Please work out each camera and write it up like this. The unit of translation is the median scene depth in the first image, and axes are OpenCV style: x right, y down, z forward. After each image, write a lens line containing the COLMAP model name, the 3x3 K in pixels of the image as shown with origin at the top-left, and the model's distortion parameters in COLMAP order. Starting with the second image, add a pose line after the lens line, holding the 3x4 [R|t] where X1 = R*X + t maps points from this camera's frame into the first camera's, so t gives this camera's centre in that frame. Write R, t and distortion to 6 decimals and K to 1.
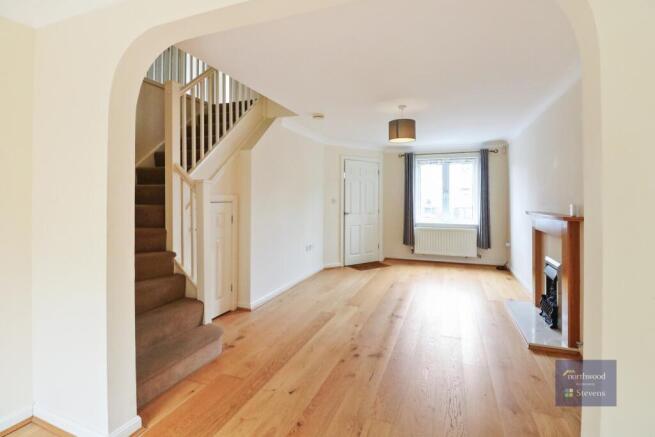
lens RADIAL K [[306.7, 0, 328.8], [0, 306.7, 201.5], [0, 0, 1]] dist [-0.001632, -0.010236]
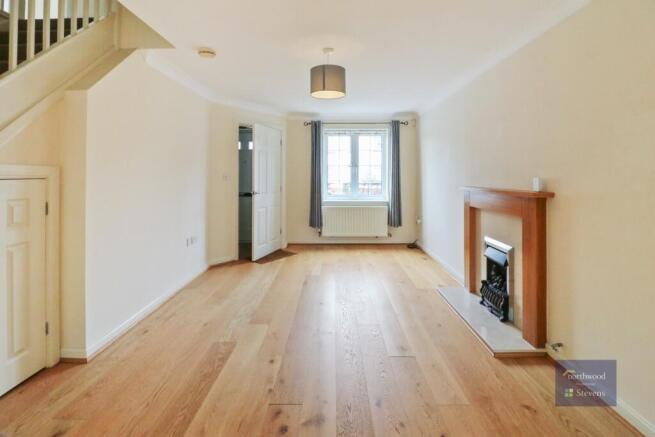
lens RADIAL K [[308.3, 0, 329.6], [0, 308.3, 175.0], [0, 0, 1]] dist [0.000625, -0.010159]
pose [[0.933005, -0.003415, 0.359847, -0.025749], [0.007348, 0.999927, -0.009562, 0.004200], [-0.359788, 0.011565, 0.932962, 0.254940]]
